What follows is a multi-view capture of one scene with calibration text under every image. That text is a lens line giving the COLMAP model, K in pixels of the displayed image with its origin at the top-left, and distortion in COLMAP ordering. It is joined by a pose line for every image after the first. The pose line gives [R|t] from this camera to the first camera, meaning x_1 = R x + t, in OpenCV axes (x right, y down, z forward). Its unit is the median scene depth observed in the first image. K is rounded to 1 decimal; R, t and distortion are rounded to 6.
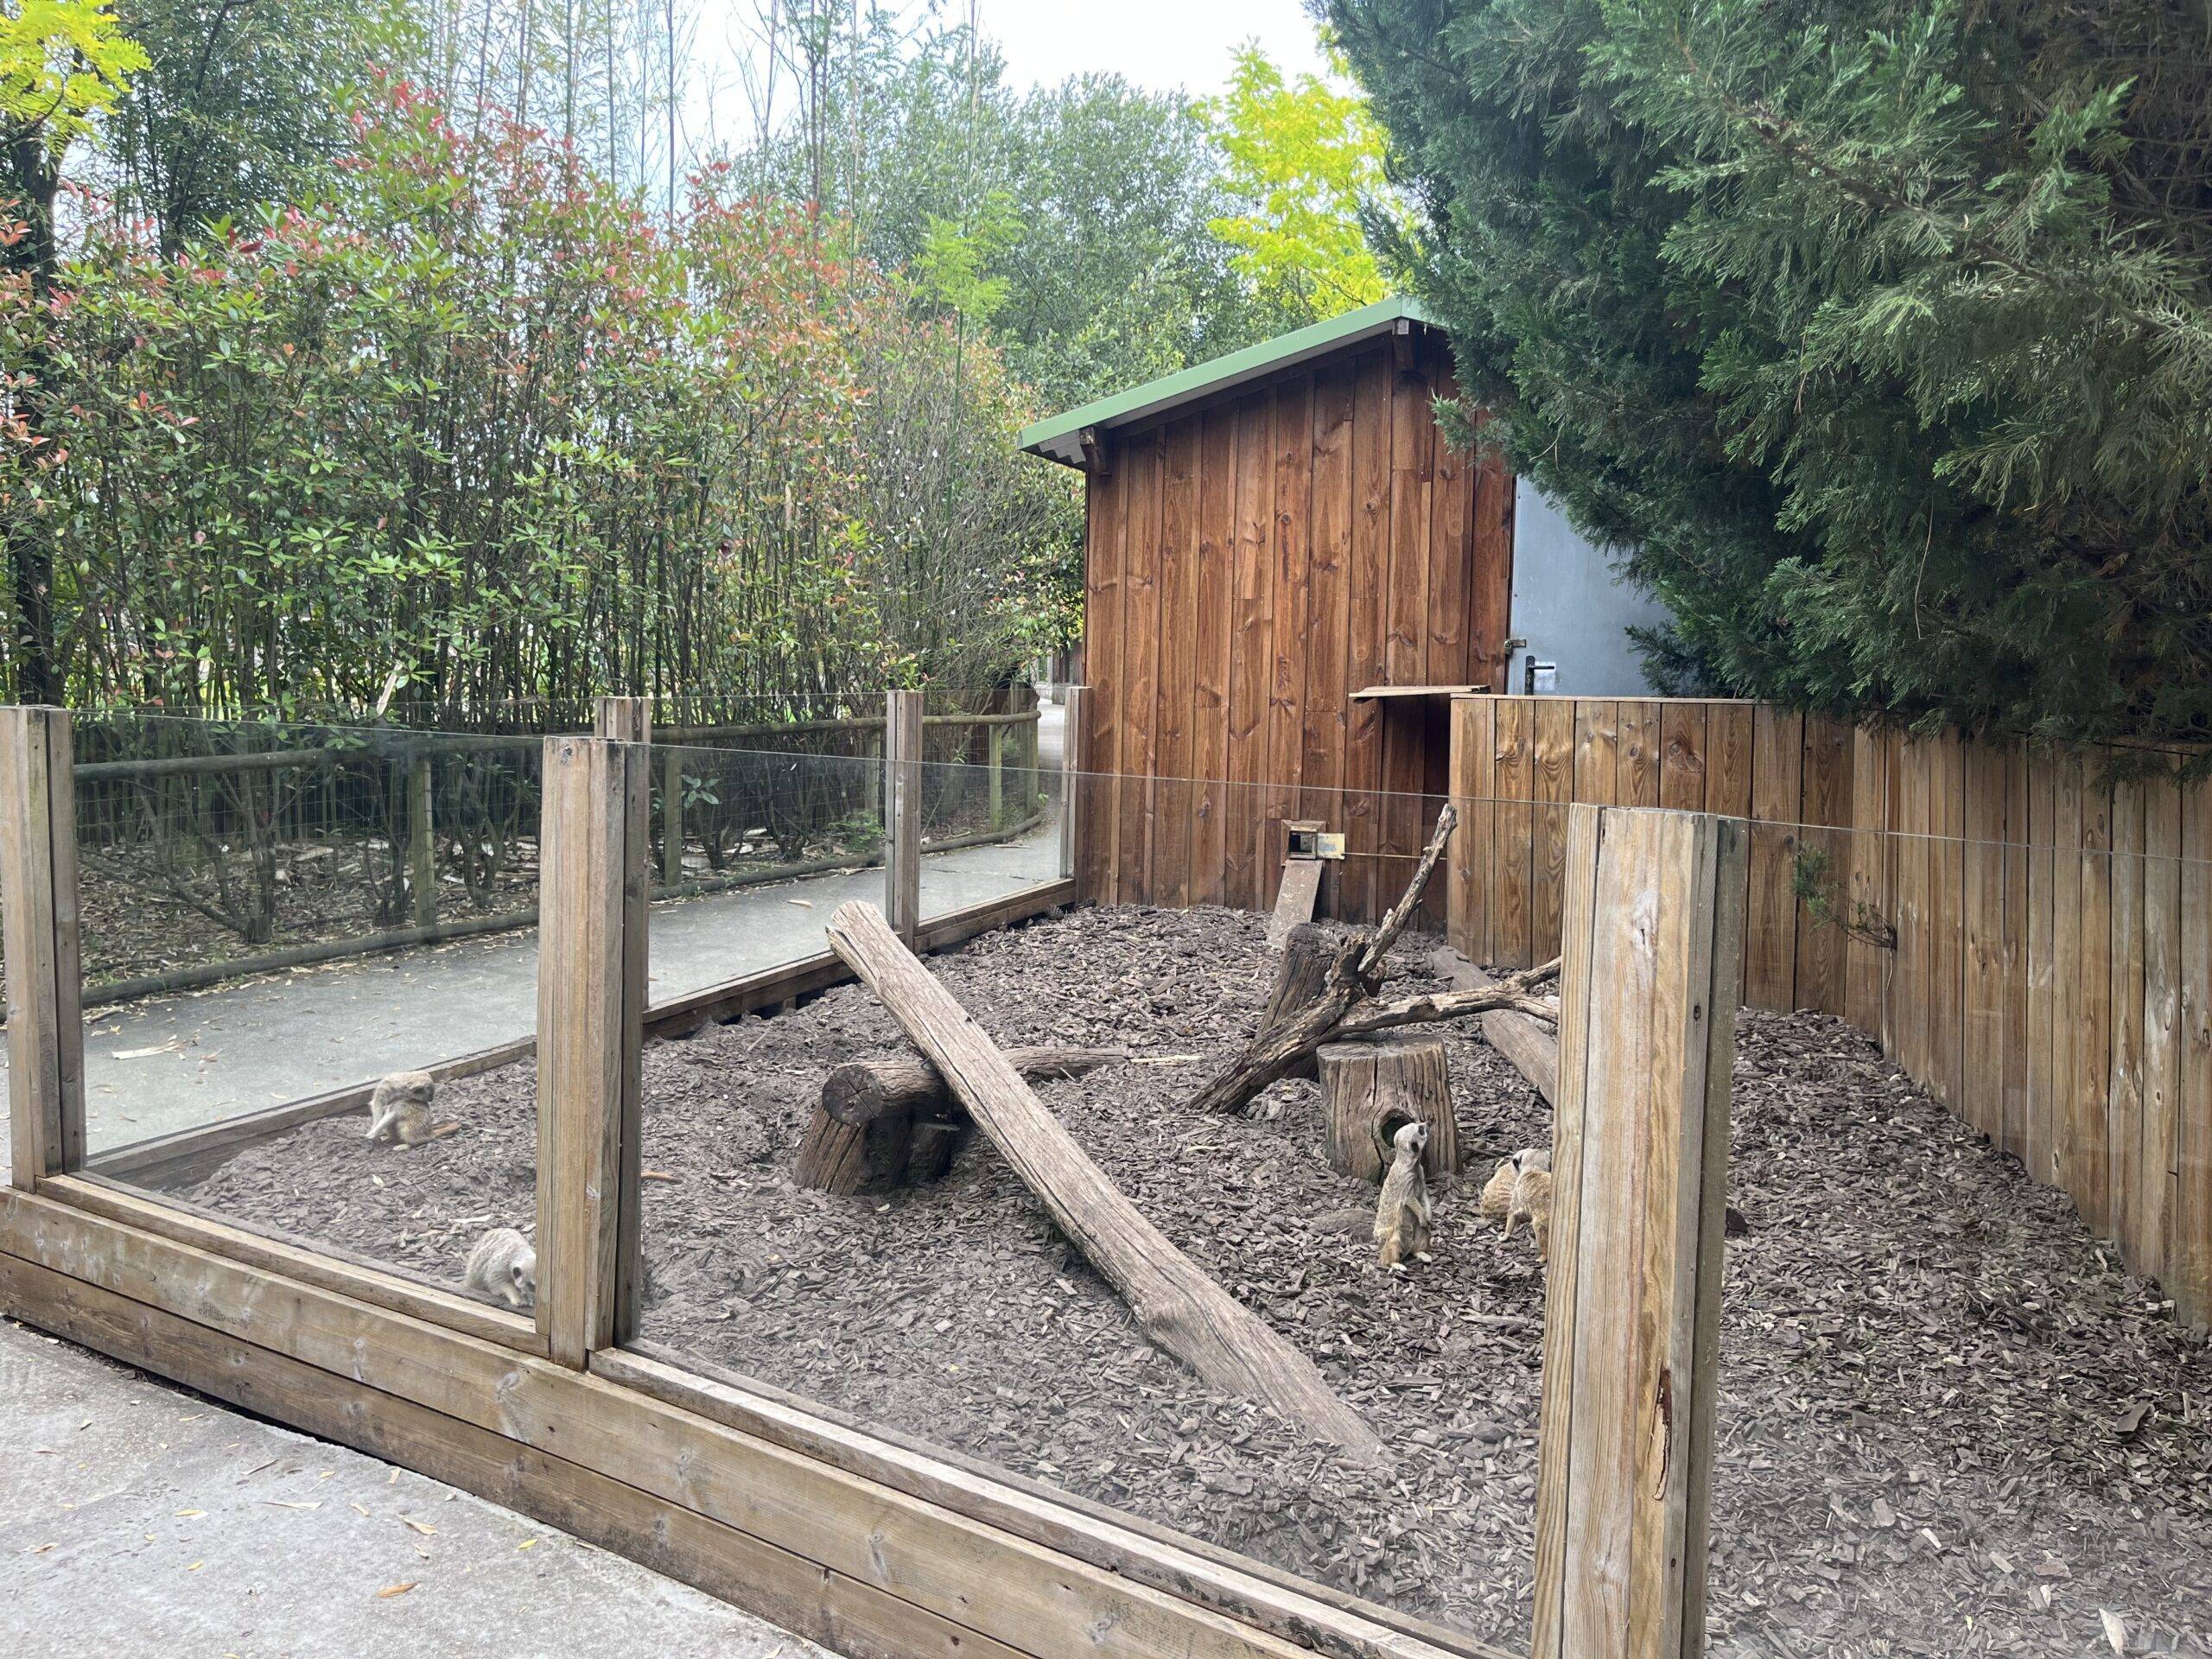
lens RADIAL K [[1679.2, 0, 1108.5], [0, 1679.2, 821.1], [0, 0, 1]] dist [0.031632, -0.006737]
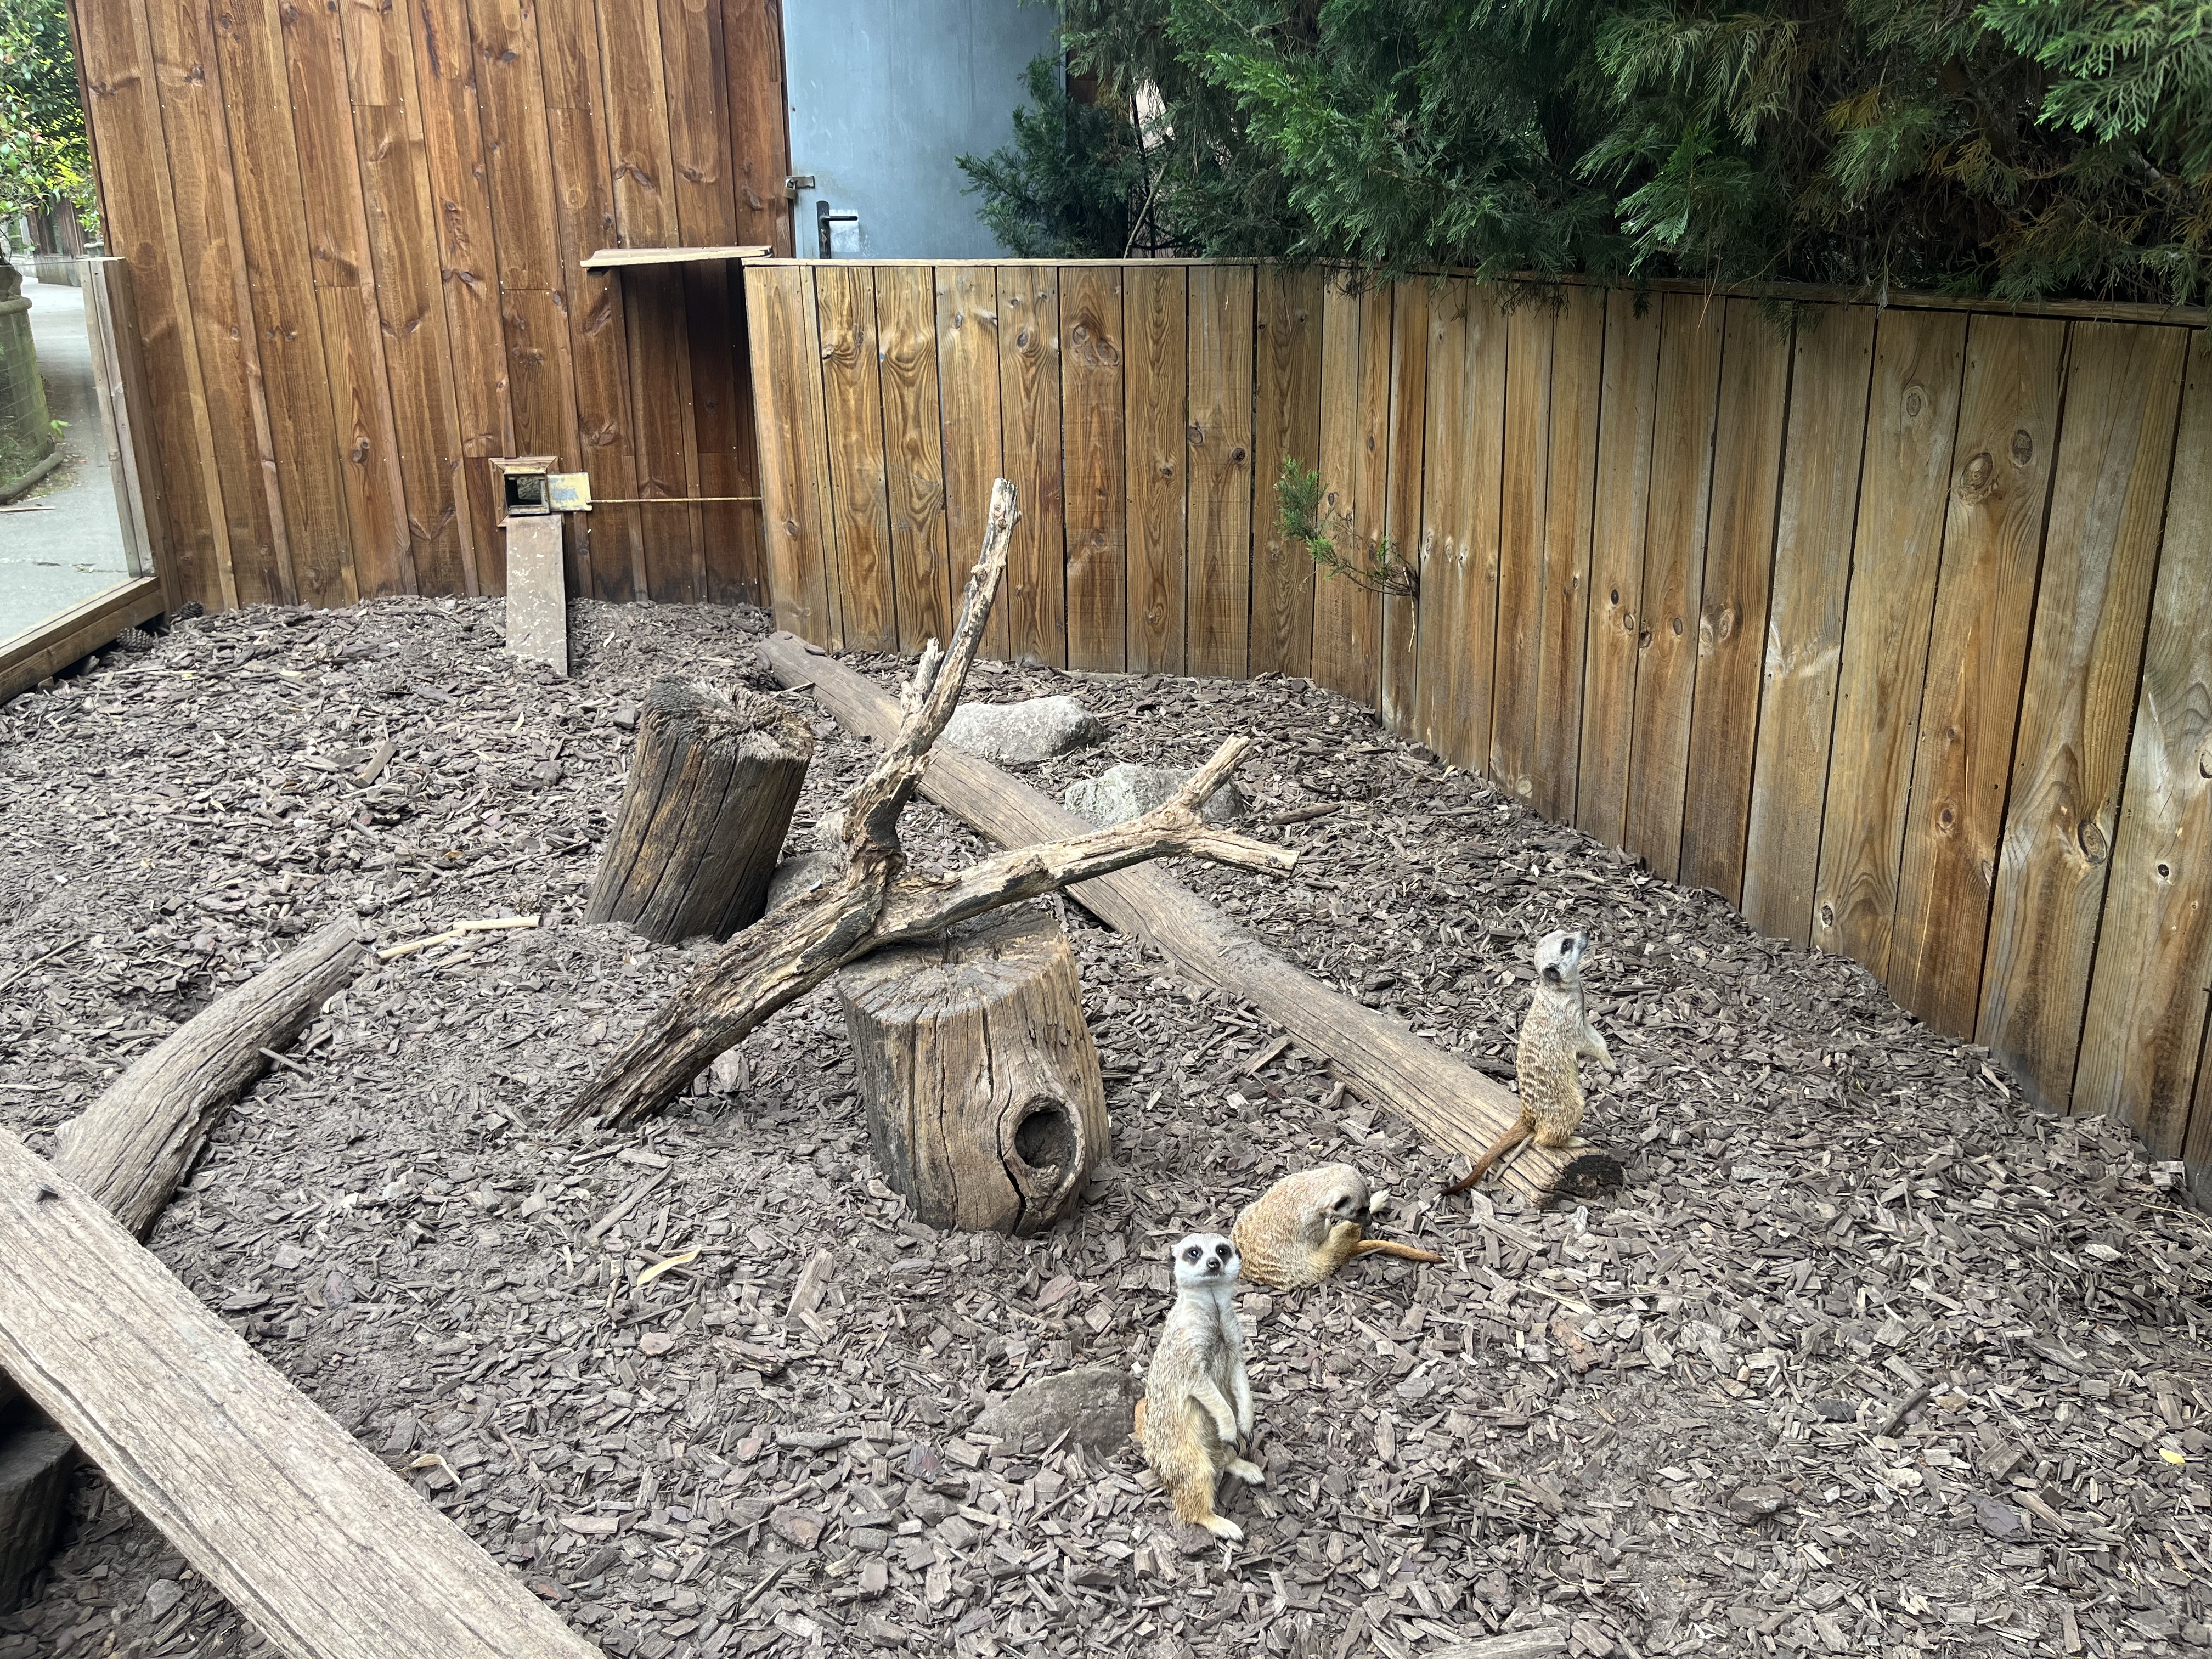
lens RADIAL K [[1679.2, 0, 1108.5], [0, 1679.2, 821.1], [0, 0, 1]] dist [0.031632, -0.006737]
pose [[0.872262, -0.173344, 0.457286, -0.016997], [0.056771, 0.964642, 0.257379, -0.022402], [-0.485732, -0.198541, 0.851261, 0.287327]]
